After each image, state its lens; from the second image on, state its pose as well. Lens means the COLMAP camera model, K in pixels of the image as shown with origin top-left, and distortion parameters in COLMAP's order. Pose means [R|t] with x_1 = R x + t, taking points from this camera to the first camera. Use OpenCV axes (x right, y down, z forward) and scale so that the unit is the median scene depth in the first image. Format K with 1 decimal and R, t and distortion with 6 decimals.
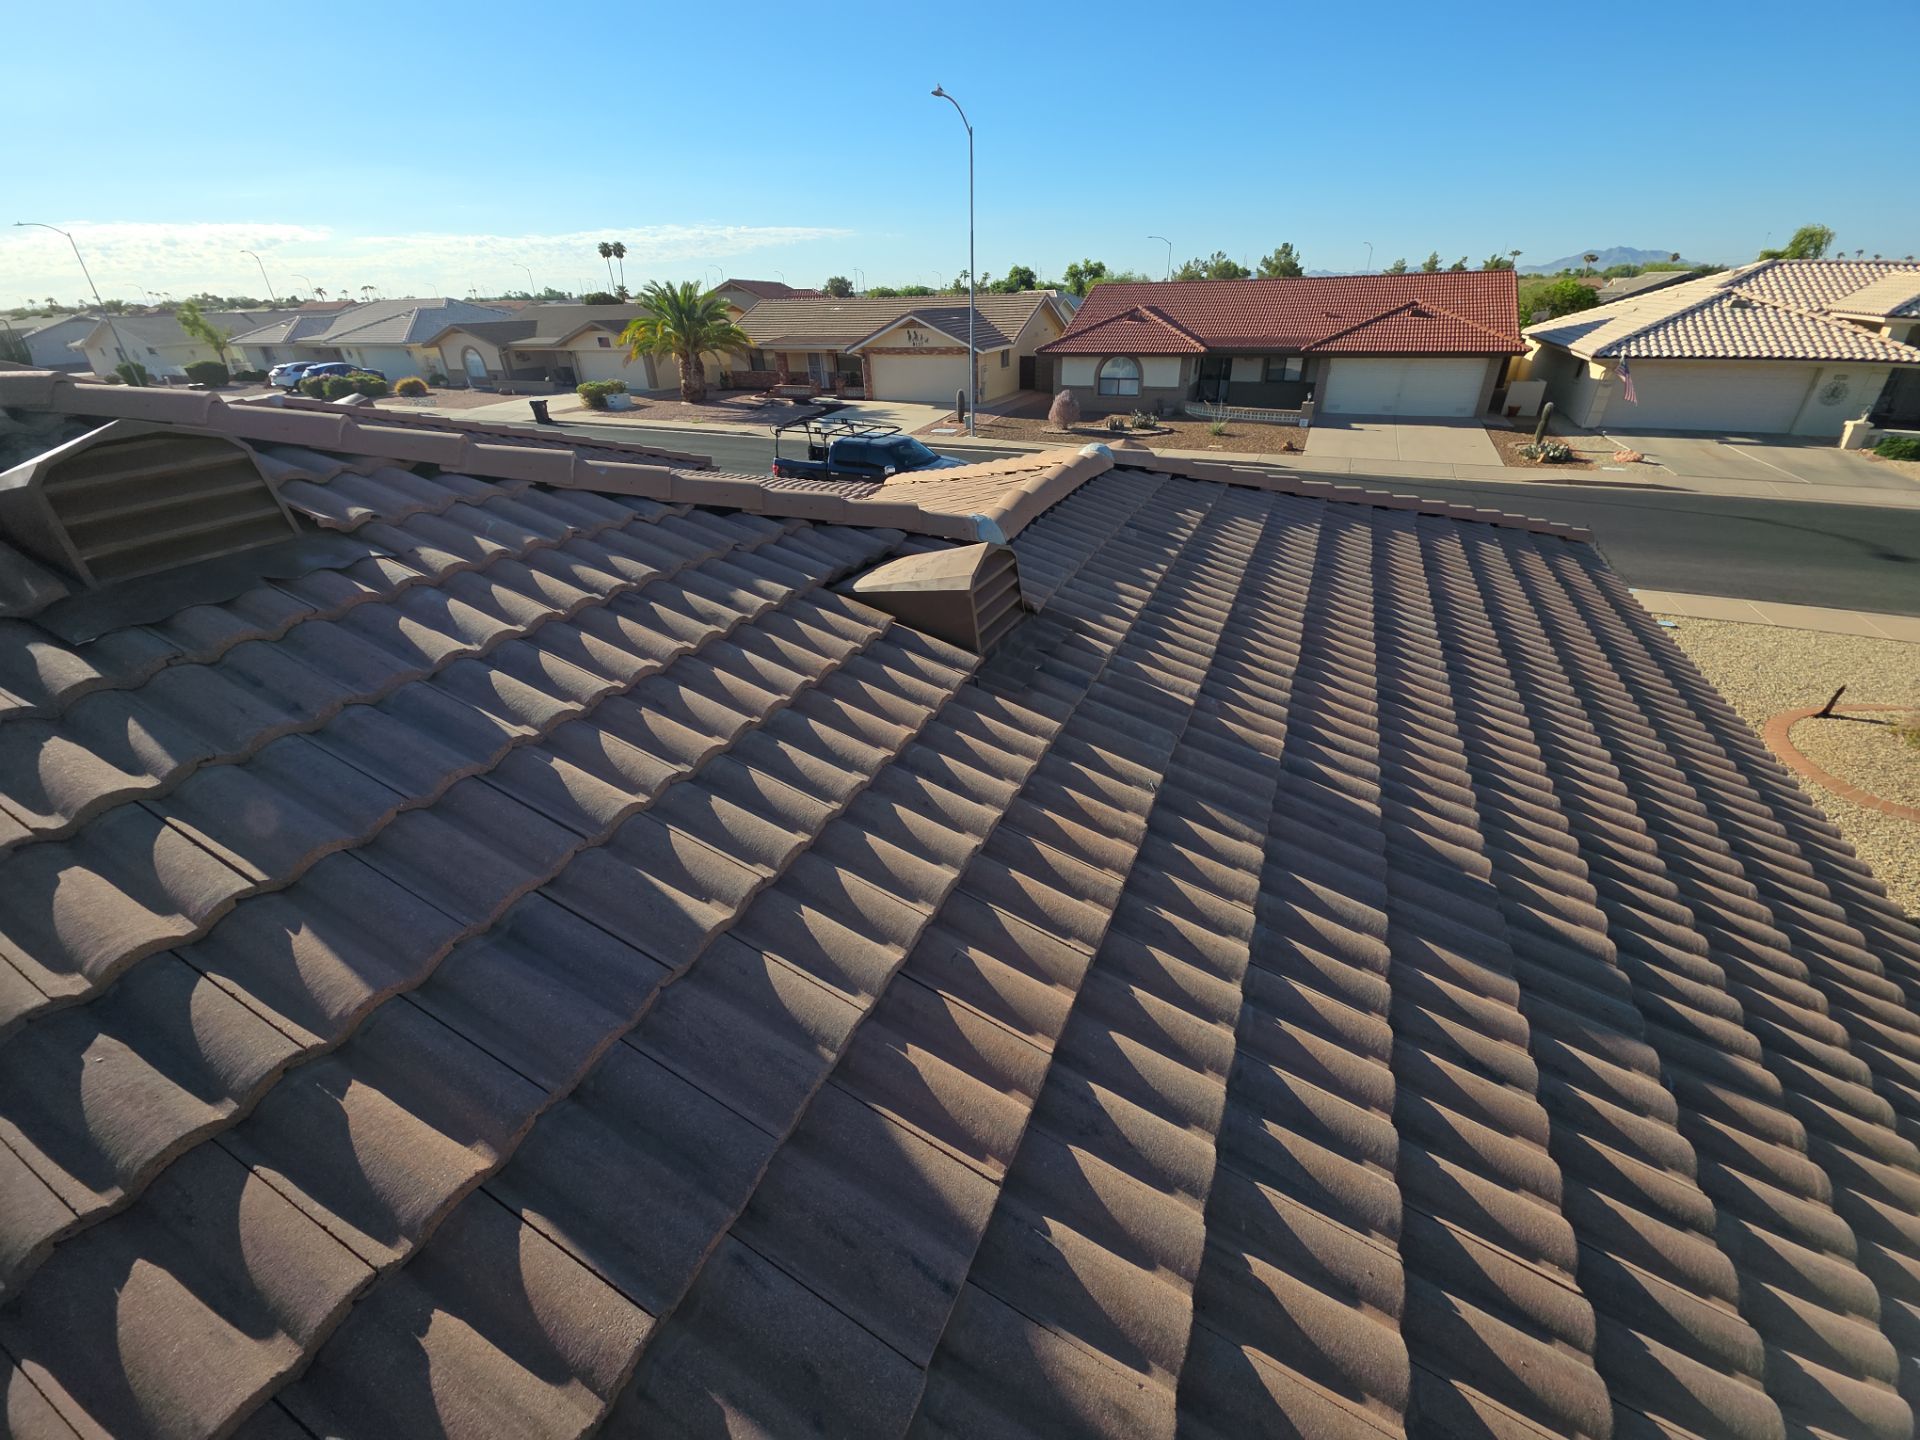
lens RADIAL K [[760.0, 0, 964.3], [0, 760.0, 716.3], [0, 0, 1]] dist [0.017595, -0.009137]
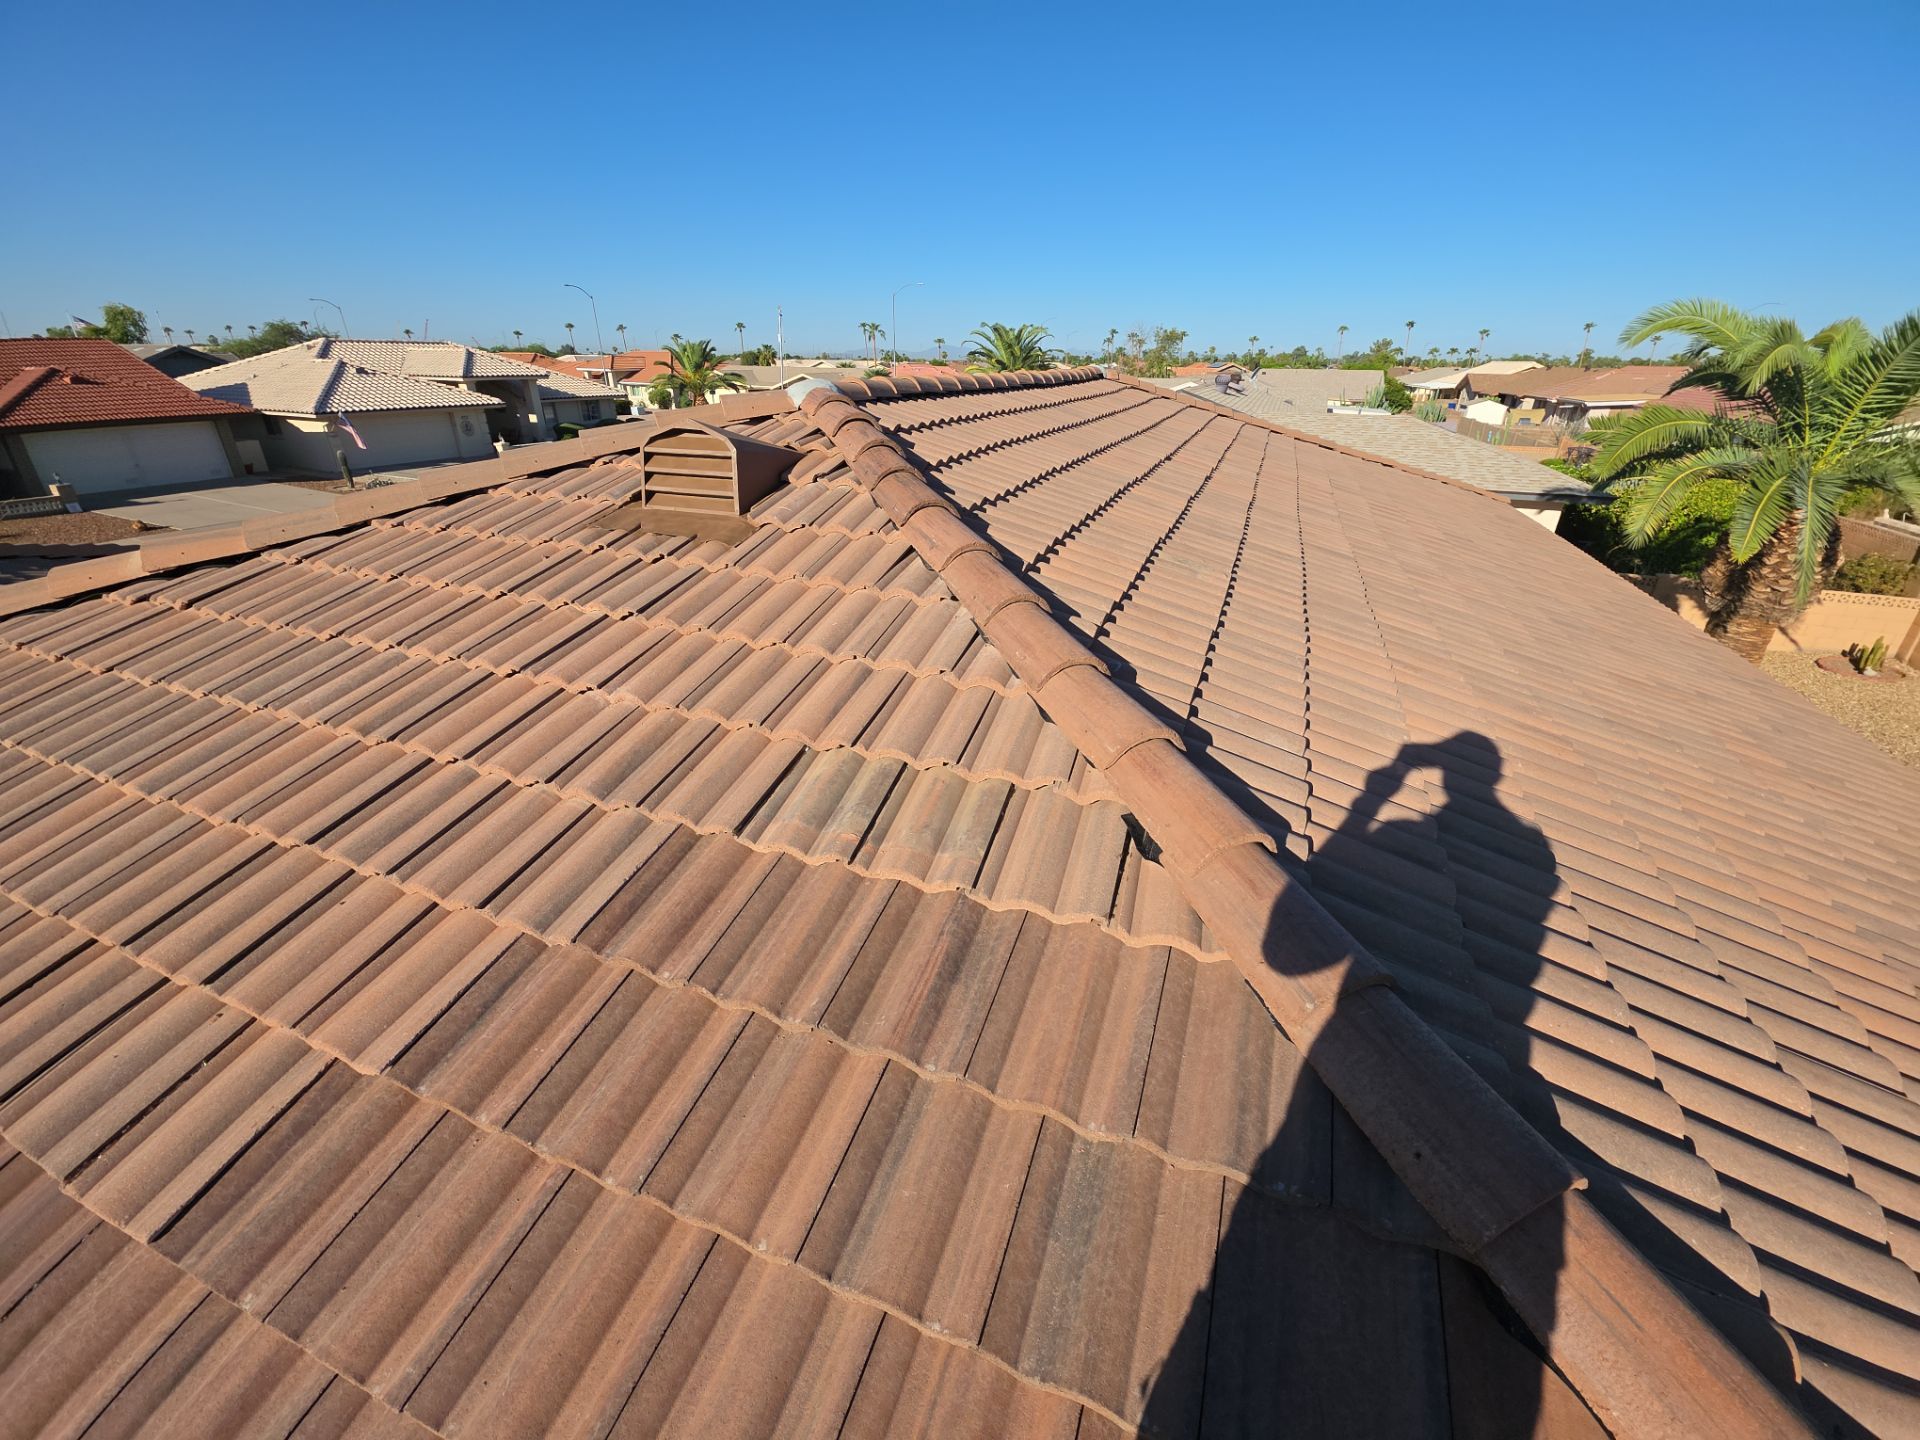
lens RADIAL K [[760.0, 0, 964.3], [0, 760.0, 716.3], [0, 0, 1]] dist [0.017595, -0.009137]
pose [[-0.051622, -0.405016, 0.912851, -0.315187], [0.475838, 0.793665, 0.379044, -0.045502], [-0.878017, 0.453936, 0.151752, 0.099999]]
